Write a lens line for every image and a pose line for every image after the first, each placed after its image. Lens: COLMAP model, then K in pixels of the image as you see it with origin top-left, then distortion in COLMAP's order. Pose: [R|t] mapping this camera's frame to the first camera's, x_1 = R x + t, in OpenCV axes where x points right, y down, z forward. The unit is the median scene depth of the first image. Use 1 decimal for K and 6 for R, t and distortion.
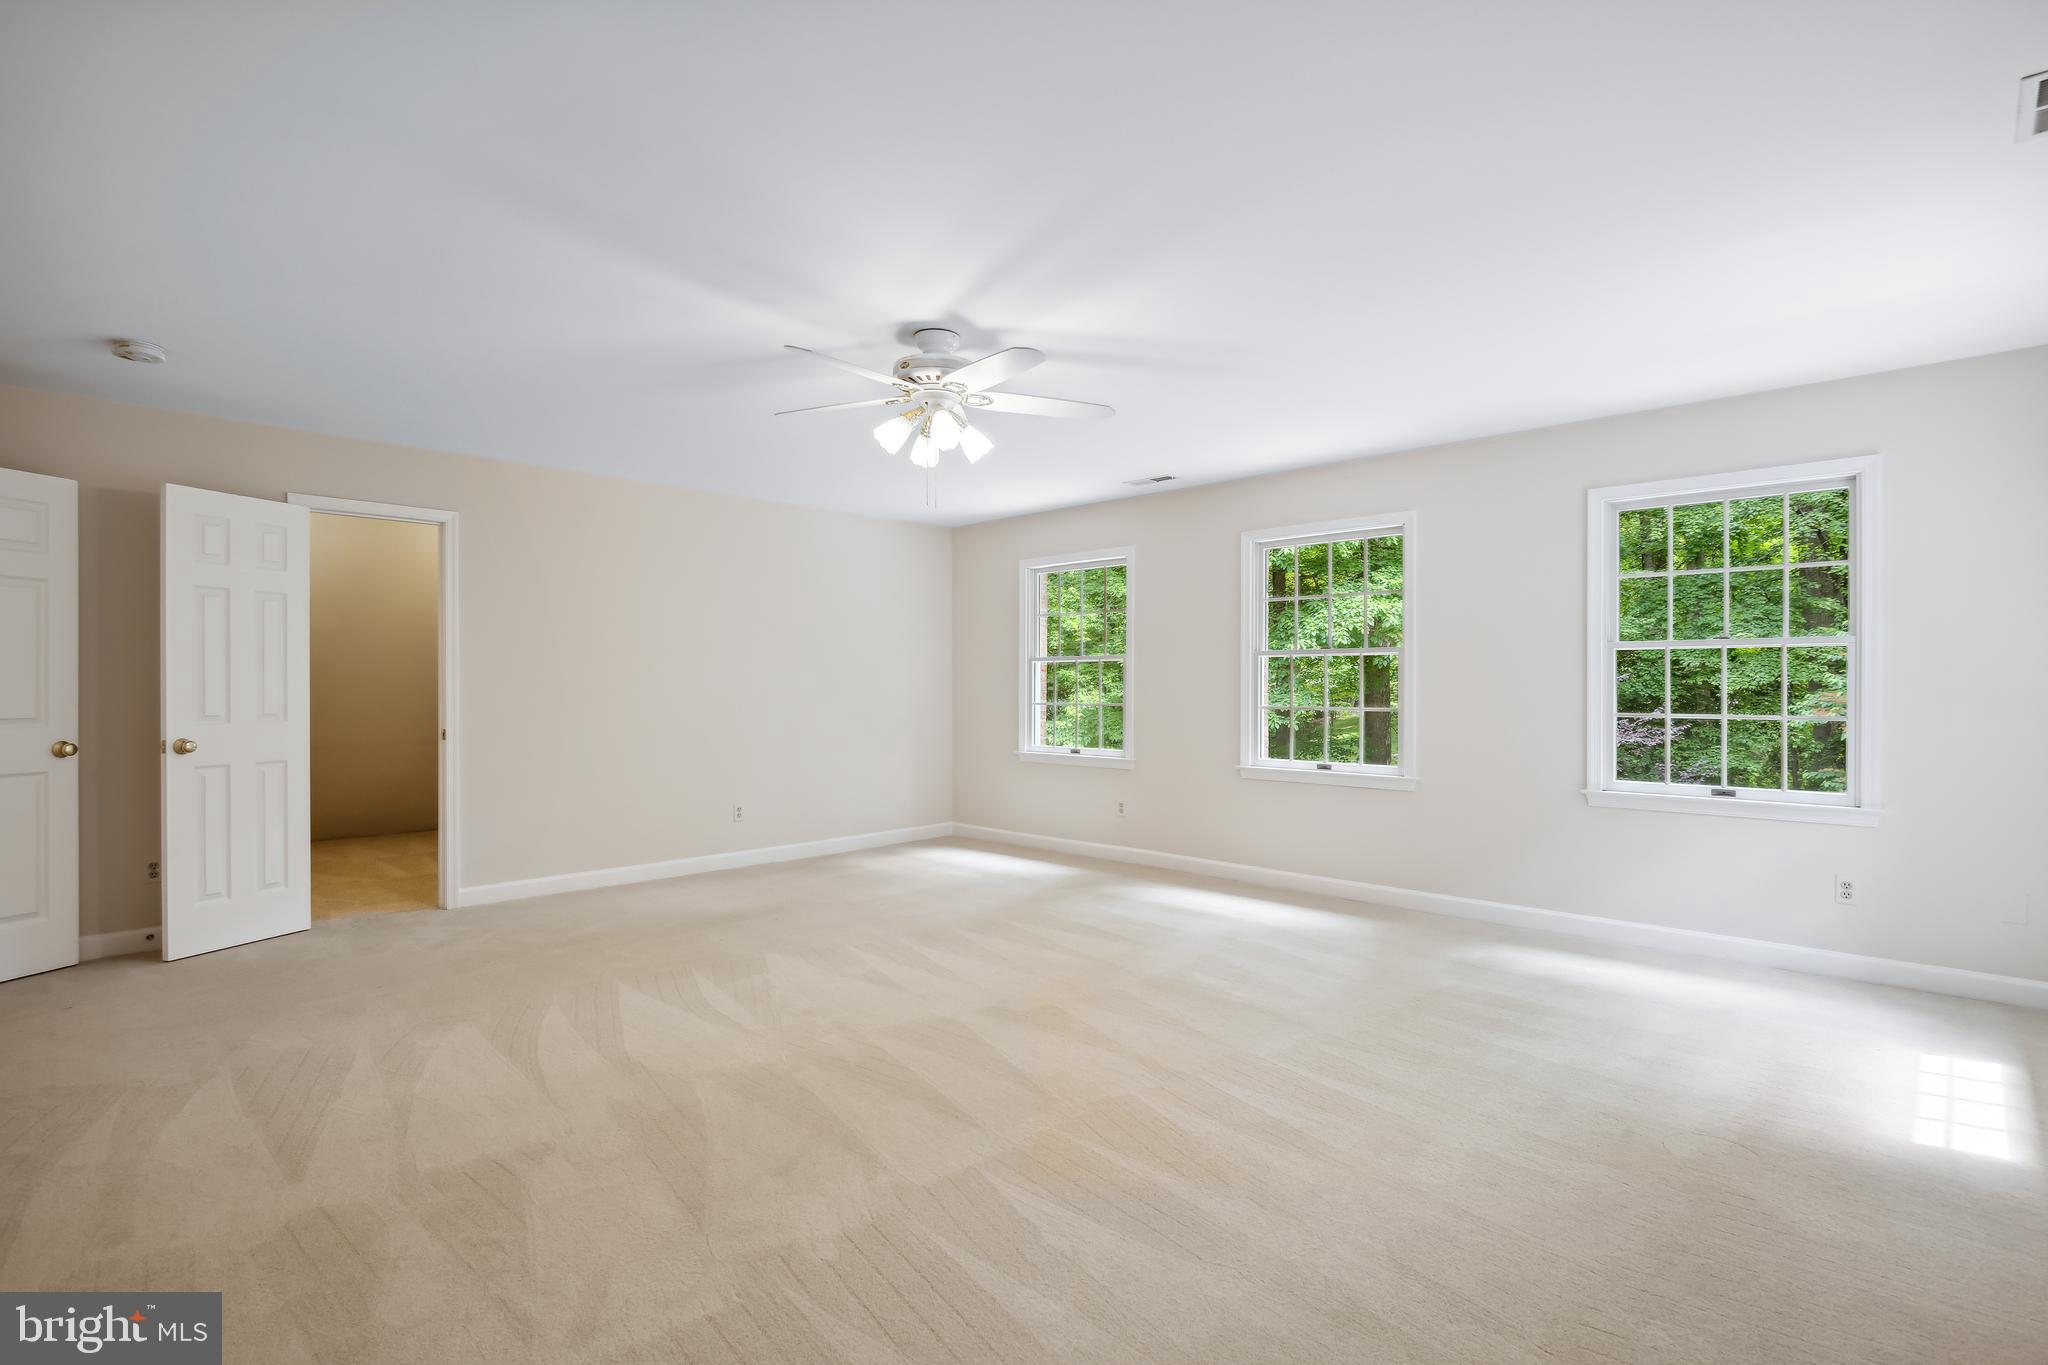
lens RADIAL K [[965.9, 0, 1024.0], [0, 965.9, 682.5], [0, 0, 1]] dist [0.018710, -0.008354]
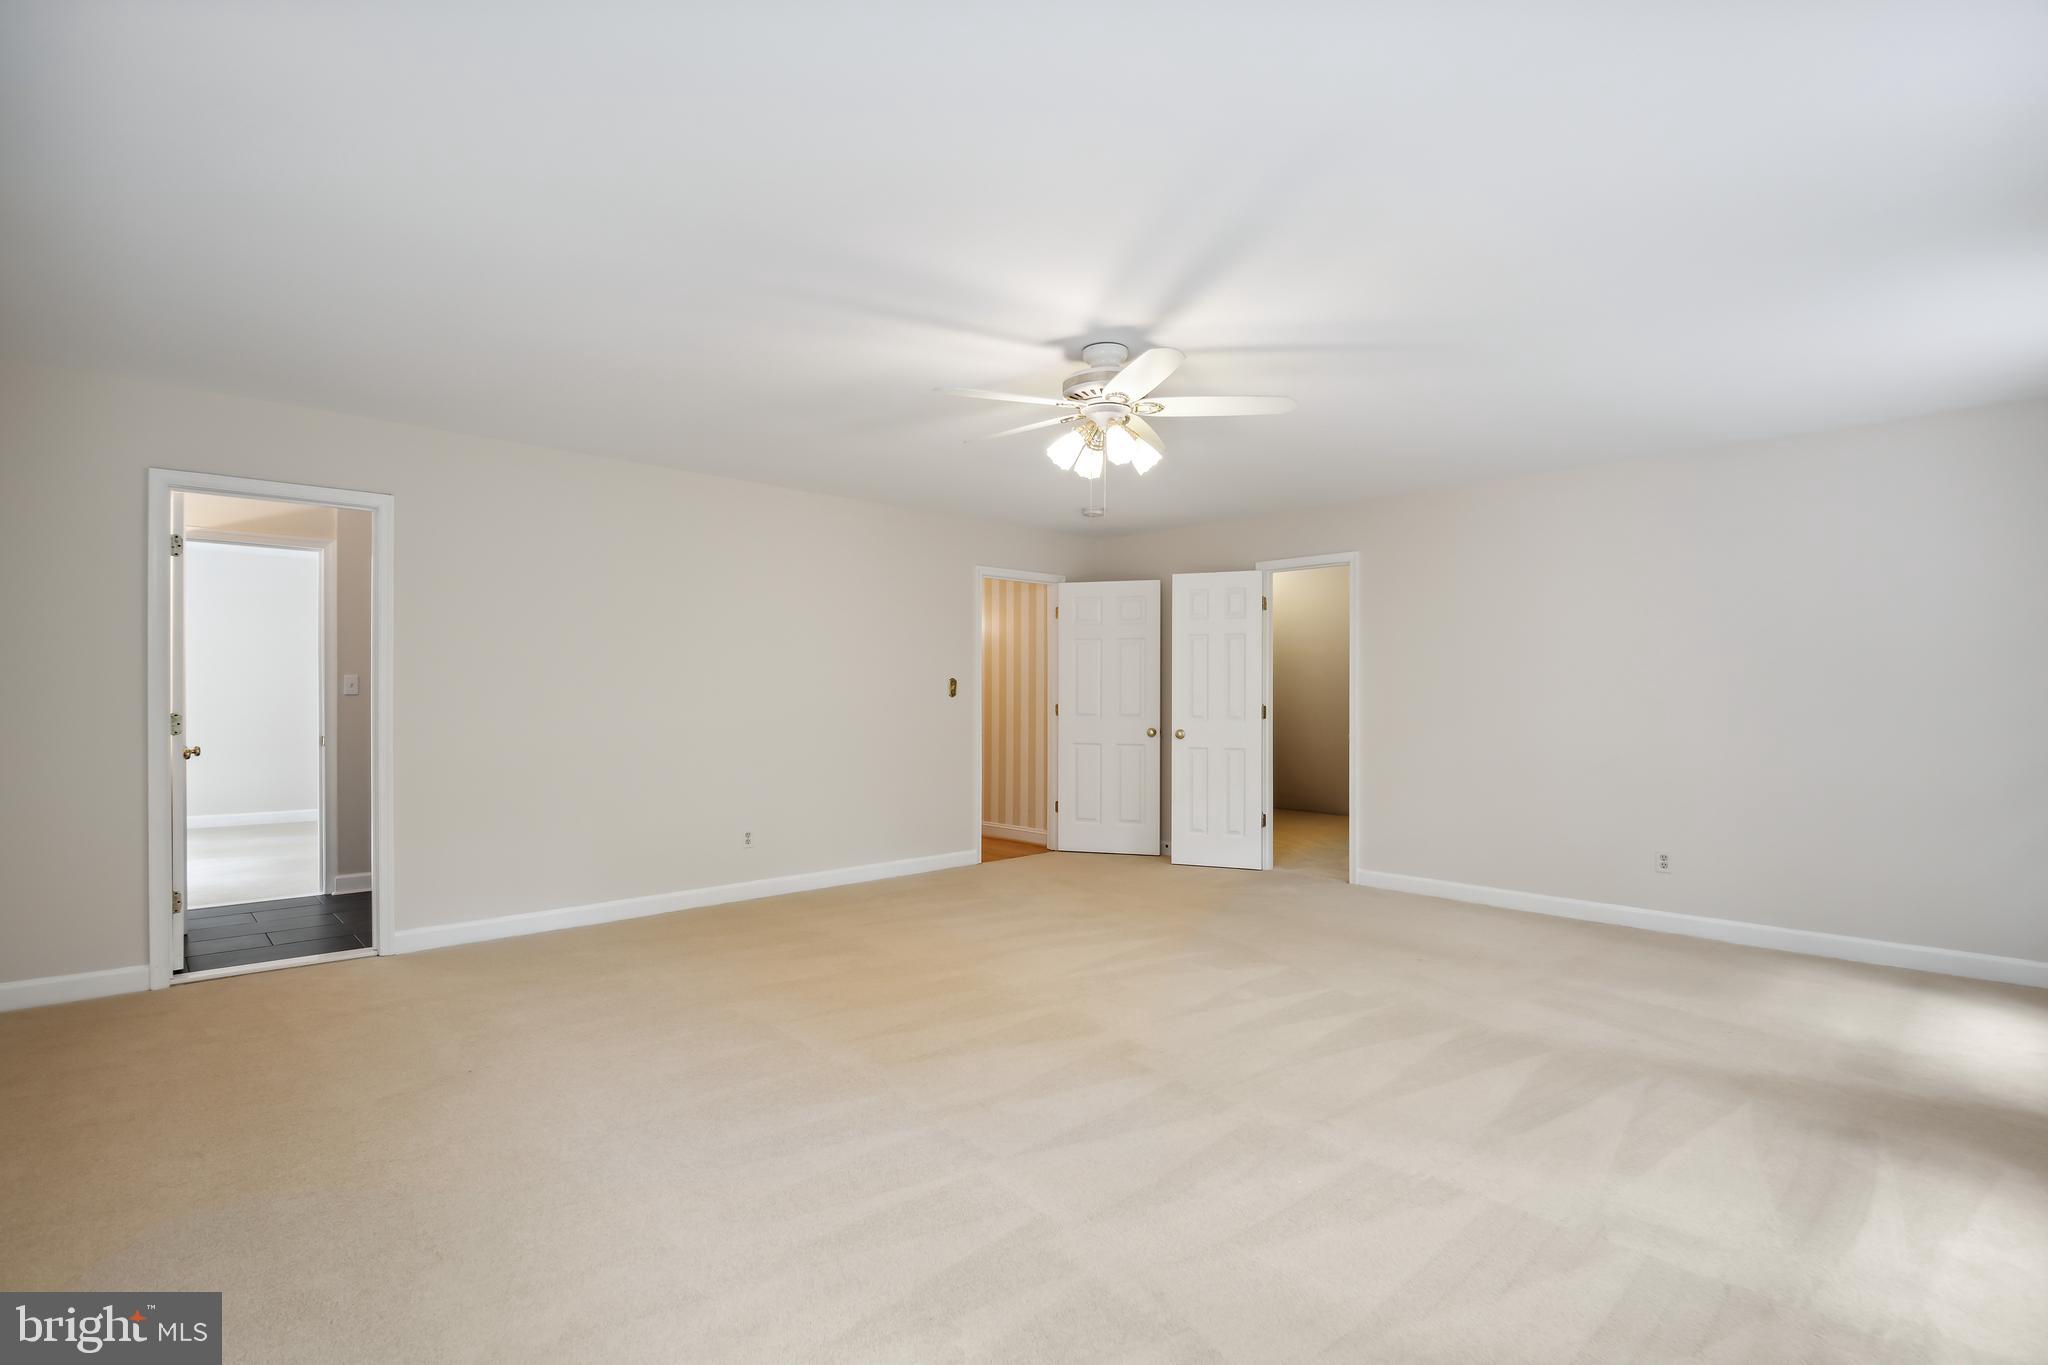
lens RADIAL K [[965.9, 0, 1024.0], [0, 965.9, 682.5], [0, 0, 1]] dist [0.018710, -0.008354]
pose [[-0.024342, -0.015821, -0.999578, 0.745791], [-0.003060, 0.999871, -0.015751, 0.005600], [0.999699, 0.002676, -0.024387, 0.761814]]
